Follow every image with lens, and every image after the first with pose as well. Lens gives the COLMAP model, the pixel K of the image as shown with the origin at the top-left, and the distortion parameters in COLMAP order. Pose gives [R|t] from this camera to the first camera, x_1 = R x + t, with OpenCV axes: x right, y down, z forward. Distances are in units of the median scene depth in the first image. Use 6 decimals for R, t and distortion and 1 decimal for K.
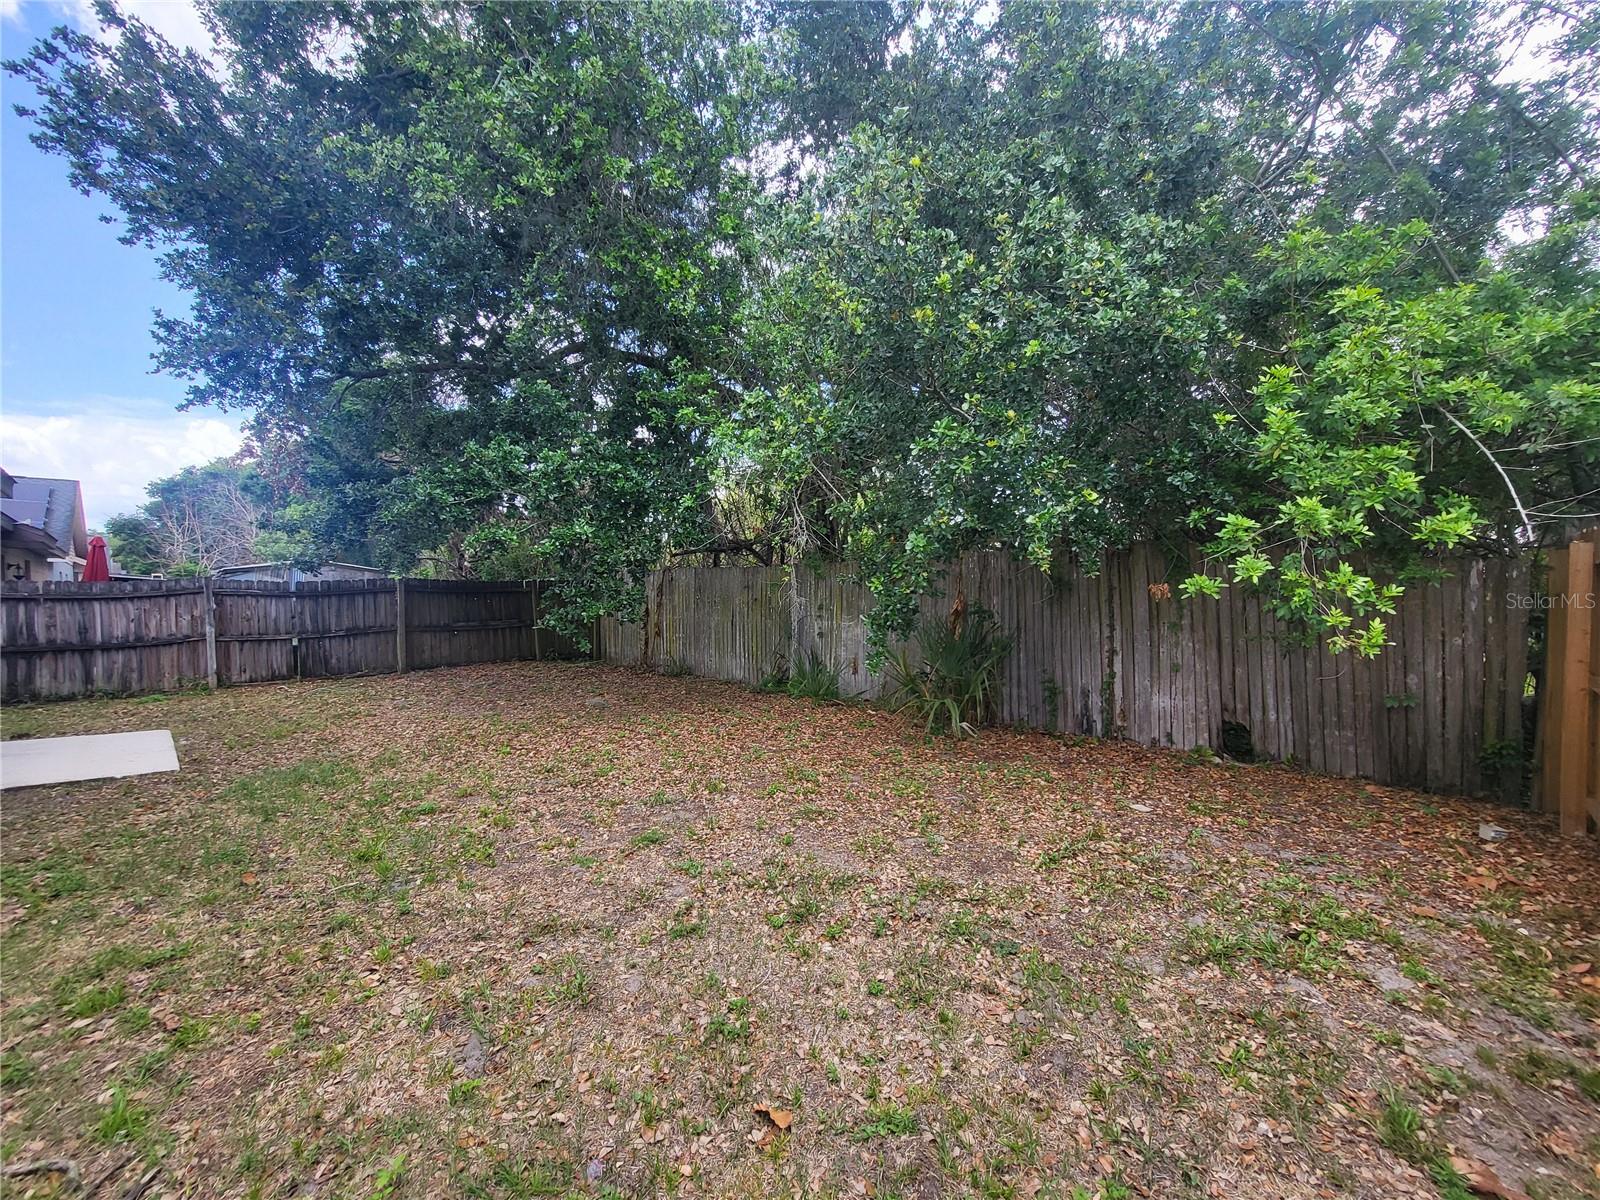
lens RADIAL K [[632.4, 0, 795.9], [0, 632.4, 595.2], [0, 0, 1]] dist [0.004377, -0.002028]
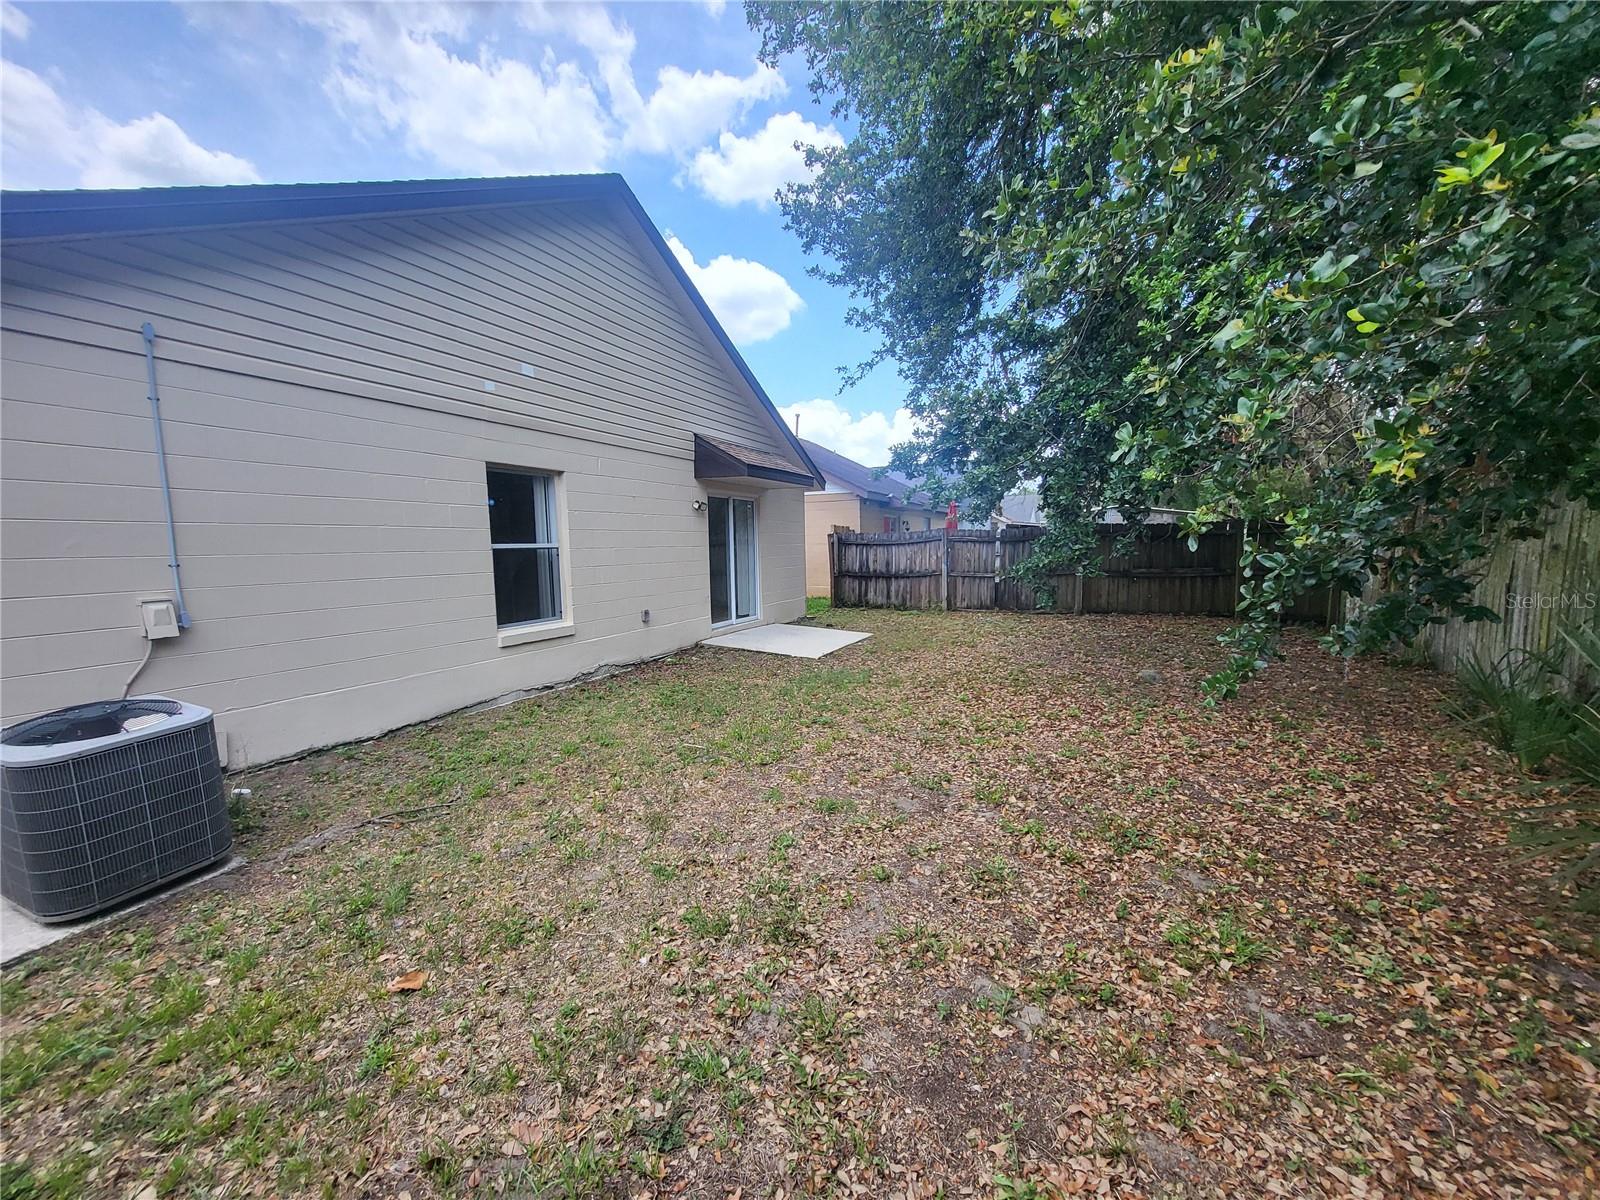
lens RADIAL K [[632.4, 0, 797.4], [0, 632.4, 605.4], [0, 0, 1]] dist [0.004377, -0.002028]
pose [[0.334260, 0.094148, -0.937767, 0.259753], [0.008764, 0.994645, 0.102982, -0.006157], [0.942440, -0.042641, 0.331645, 0.267953]]
